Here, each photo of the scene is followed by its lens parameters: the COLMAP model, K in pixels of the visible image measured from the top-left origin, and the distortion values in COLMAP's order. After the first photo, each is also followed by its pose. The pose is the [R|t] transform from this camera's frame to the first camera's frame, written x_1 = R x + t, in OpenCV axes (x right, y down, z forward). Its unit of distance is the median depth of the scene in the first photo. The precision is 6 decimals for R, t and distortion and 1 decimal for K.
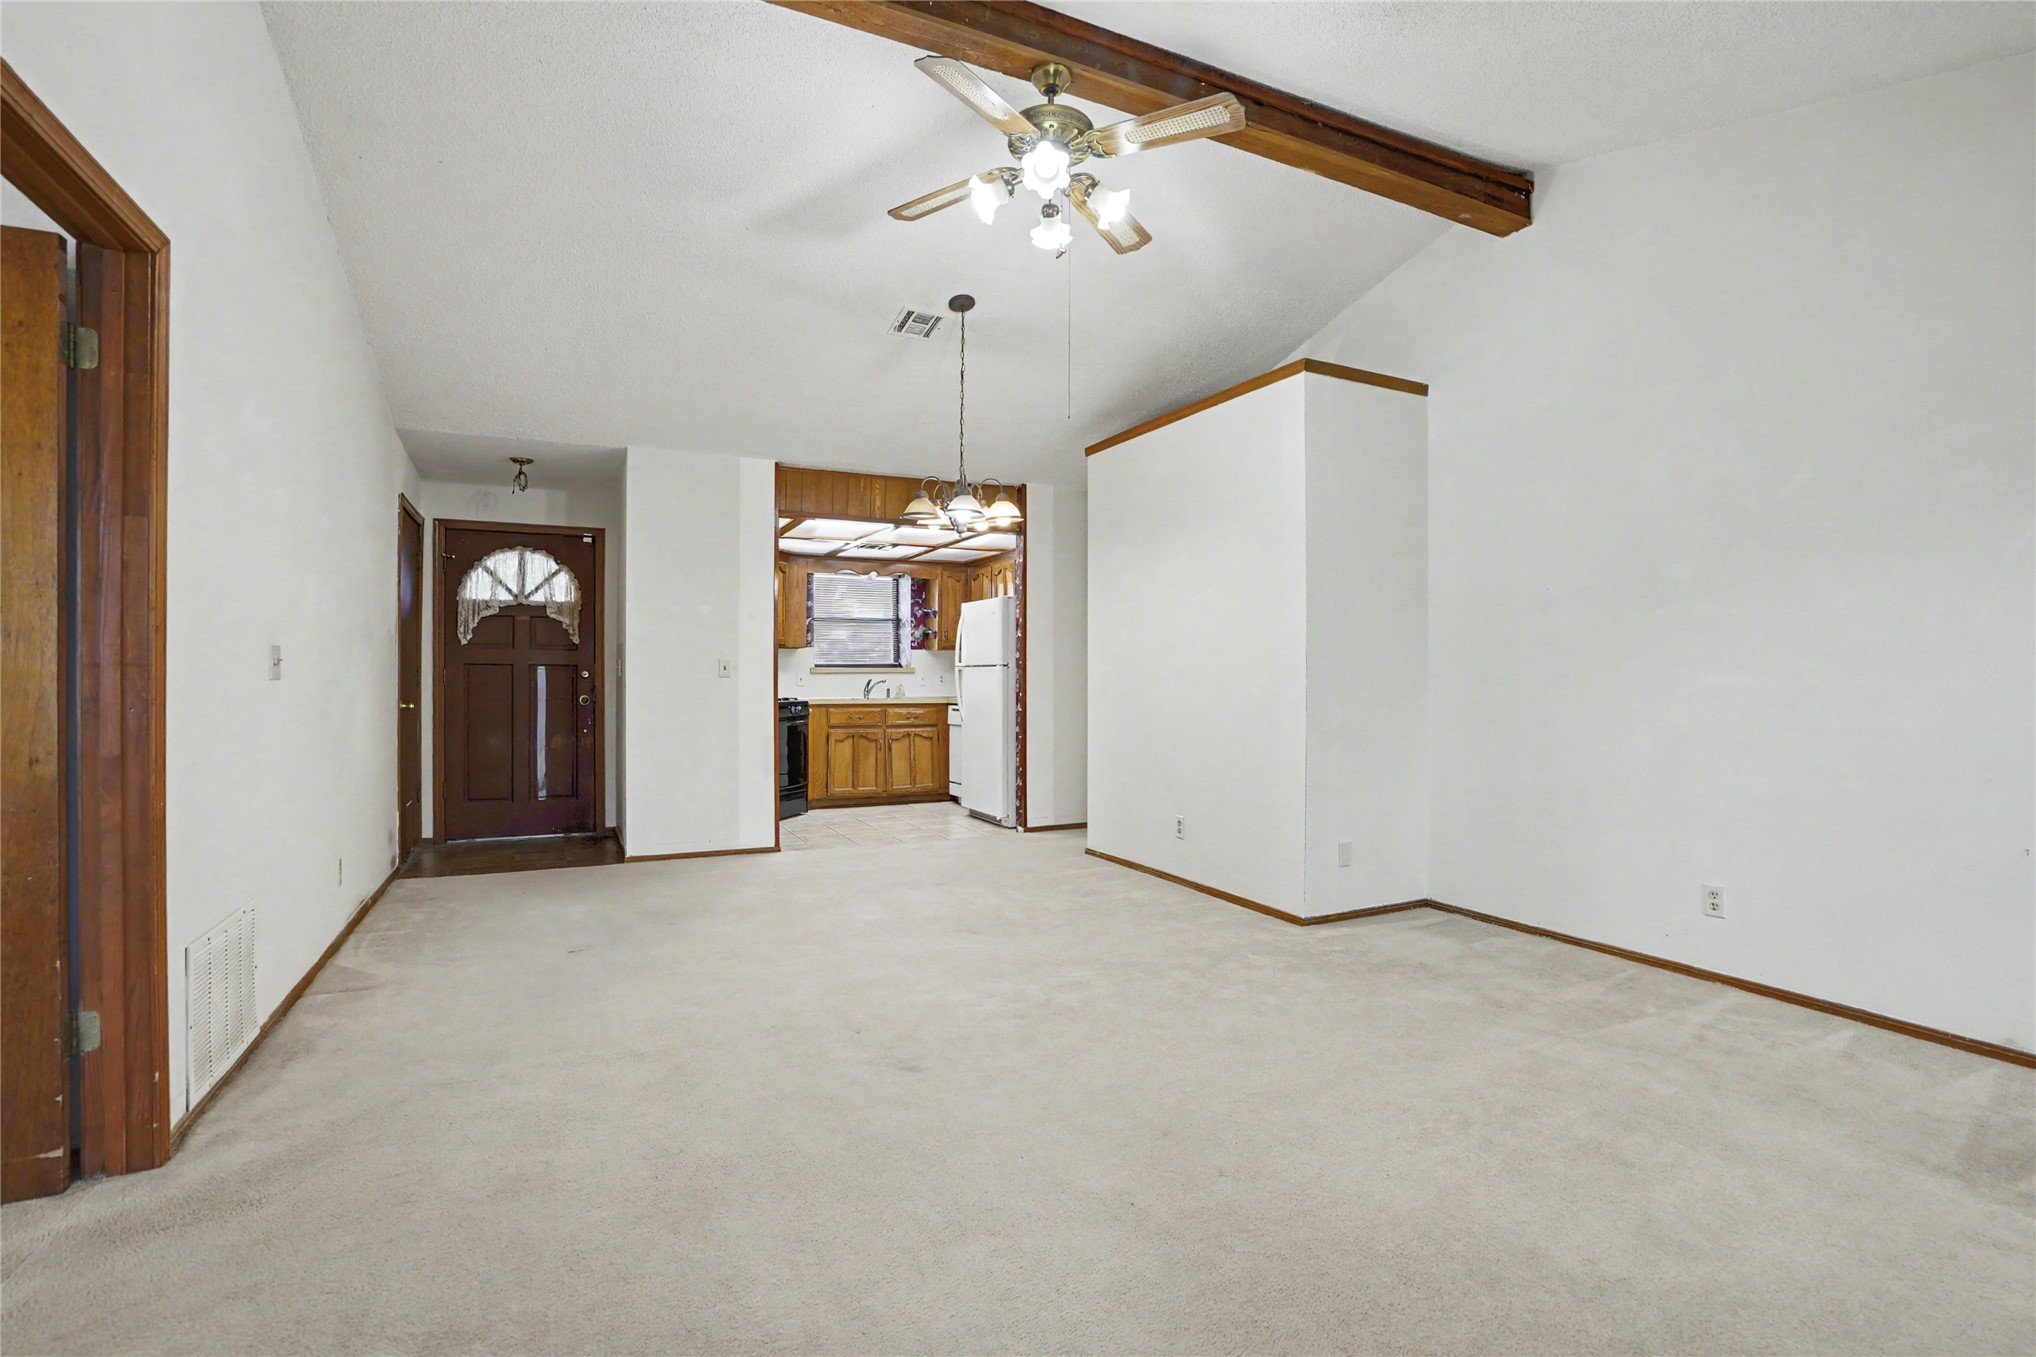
lens RADIAL K [[952.7, 0, 1018.3], [0, 952.7, 667.6], [0, 0, 1]] dist [-0.065964, 0.030574]
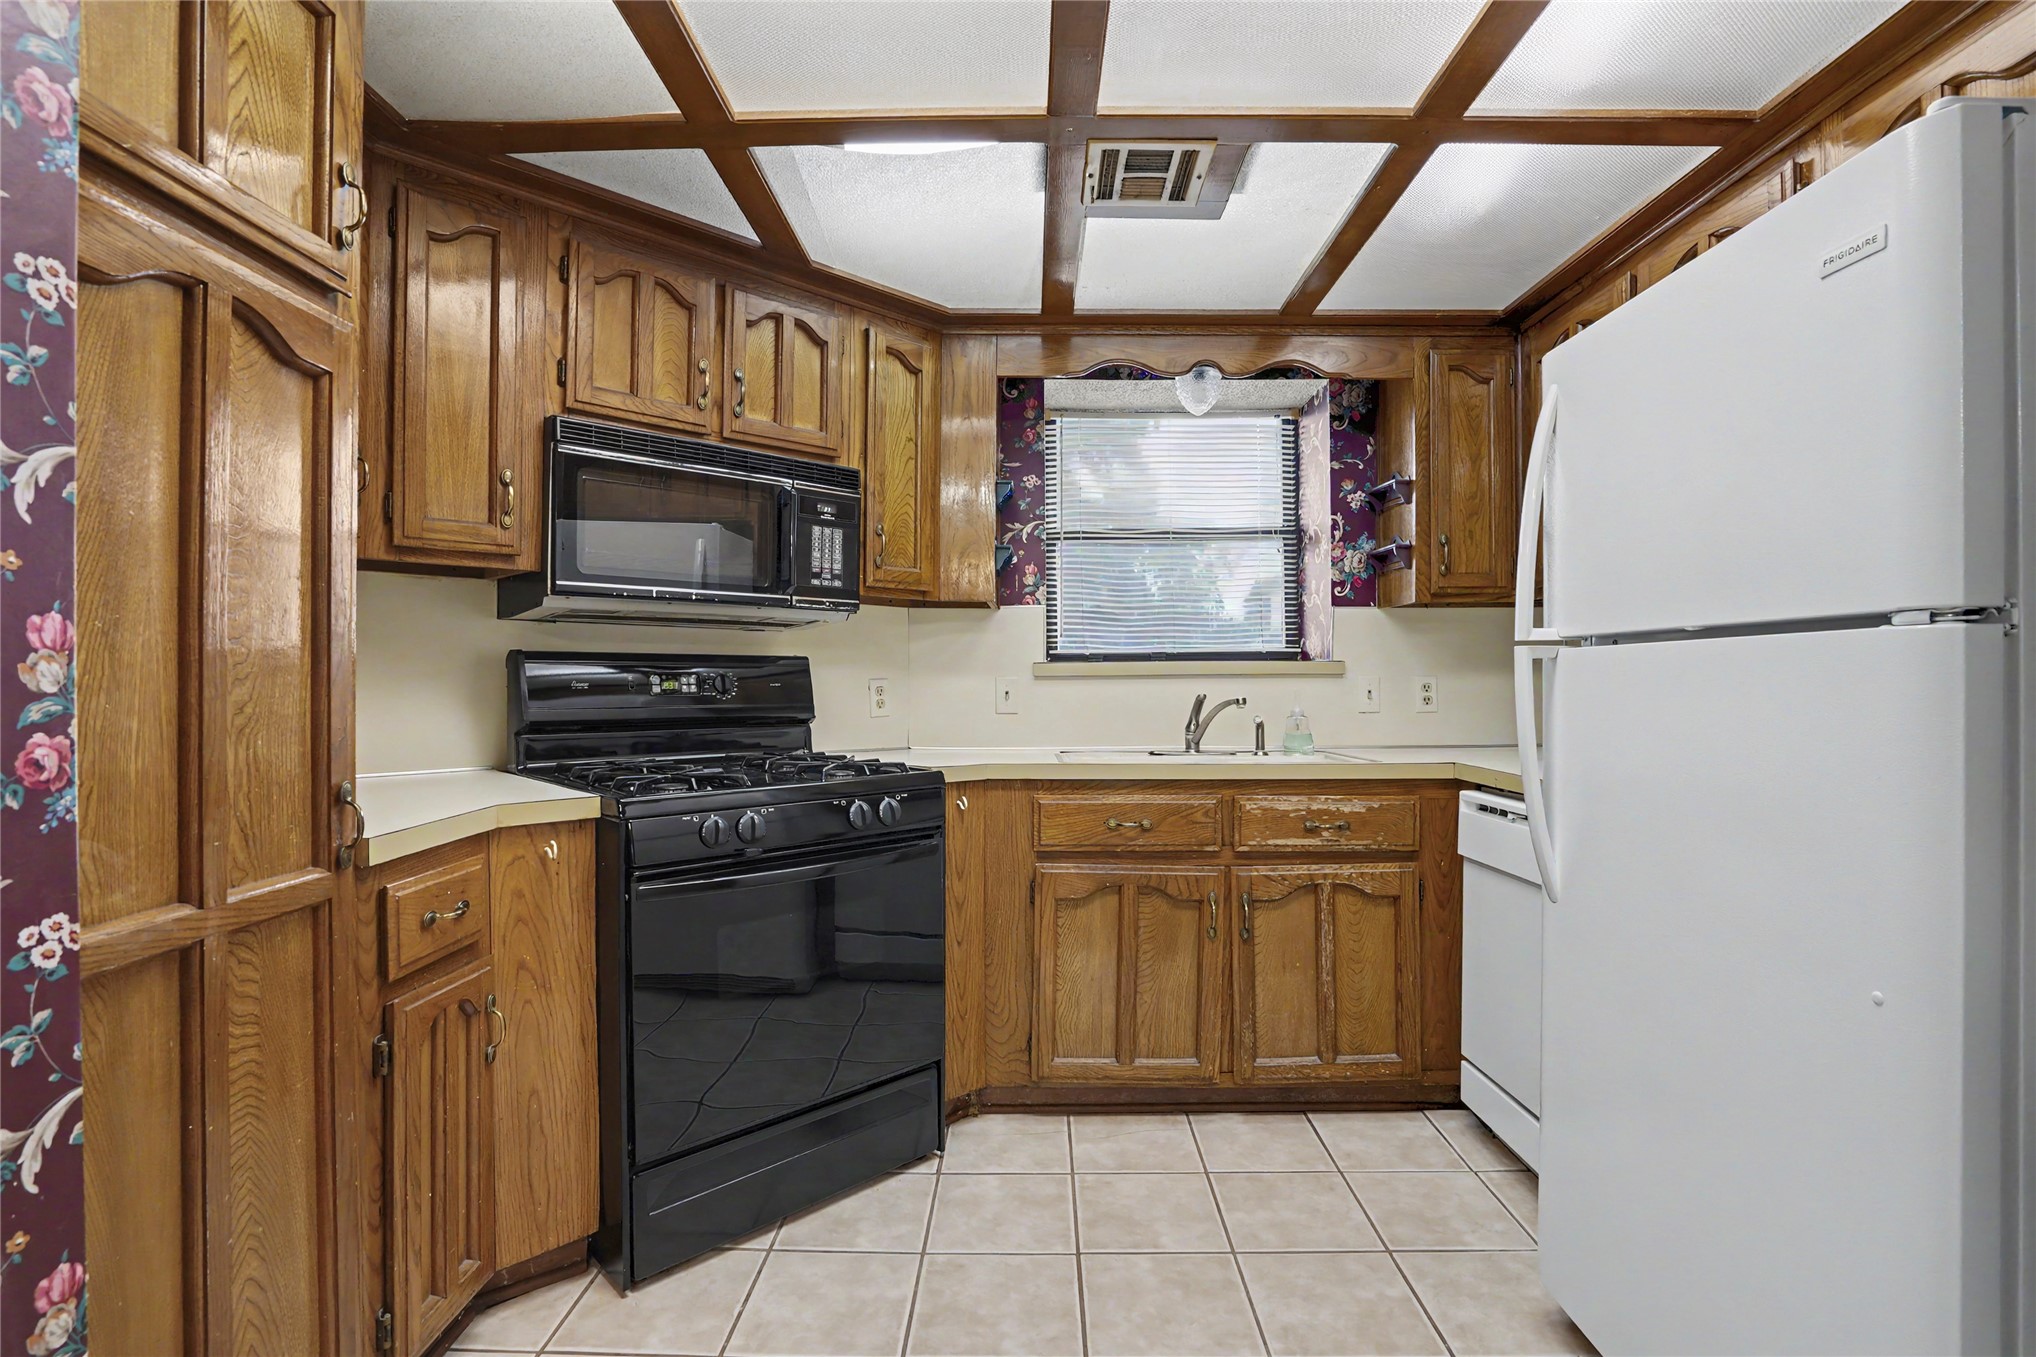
lens RADIAL K [[964.7, 0, 1023.5], [0, 964.7, 682.0], [0, 0, 1]] dist [-0.072308, 0.030587]
pose [[0.894945, -0.002033, -0.446172, -0.066048], [0.006697, 0.999938, 0.008876, 0.004692], [0.446126, -0.010932, 0.894903, 0.720473]]
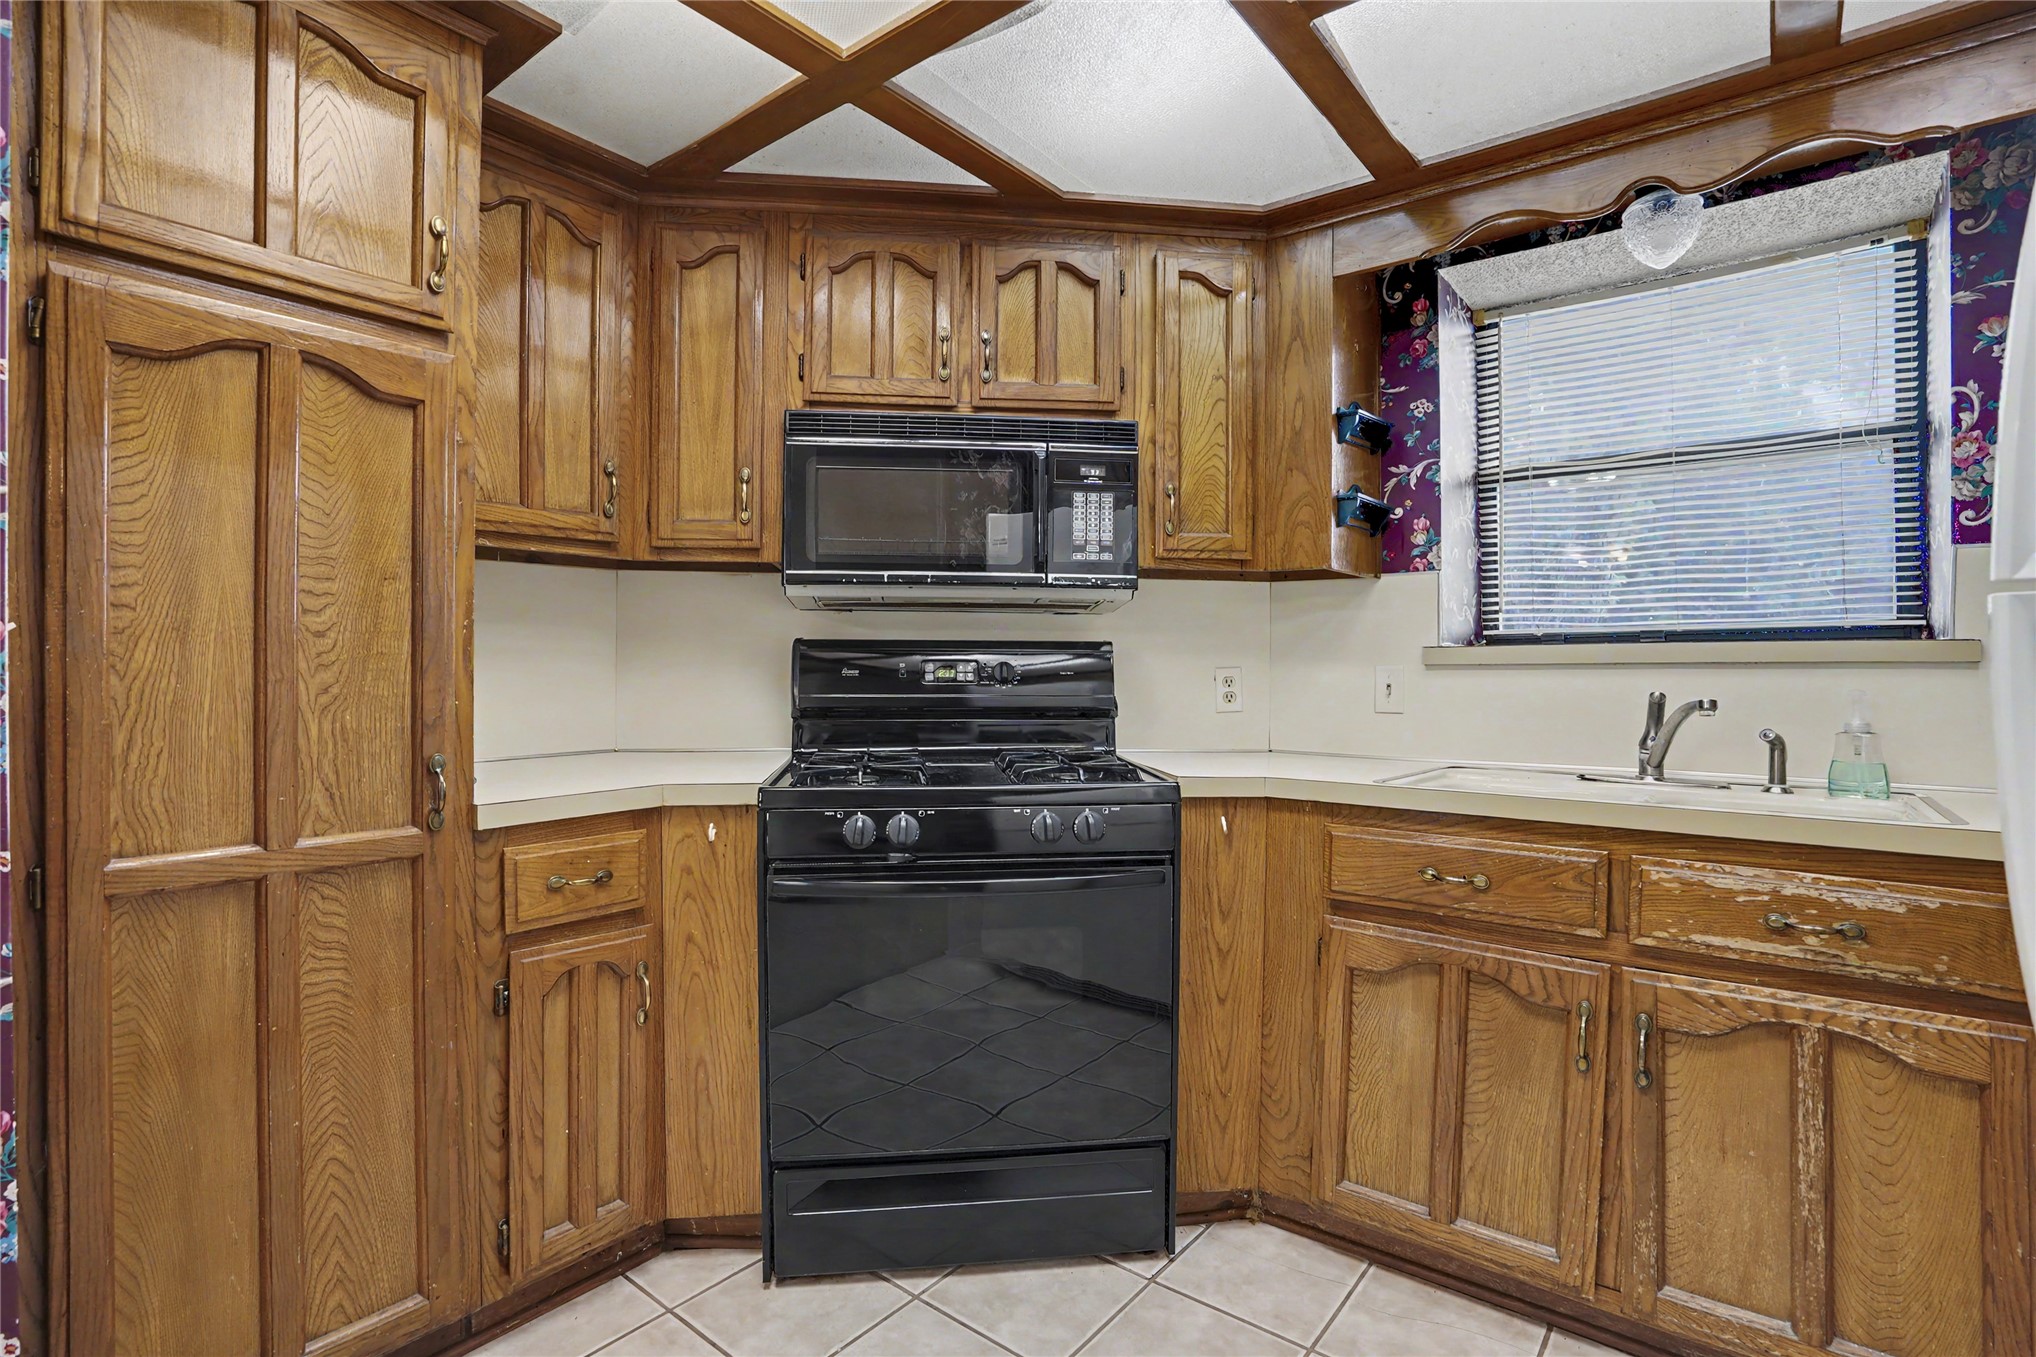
lens RADIAL K [[978.8, 0, 1022.1], [0, 978.8, 673.6], [0, 0, 1]] dist [-0.061560, 0.025294]
pose [[0.432925, 0.005216, -0.901415, -0.022907], [0.005034, 0.999954, 0.008204, 0.005520], [0.901416, -0.008089, 0.432879, 0.830235]]
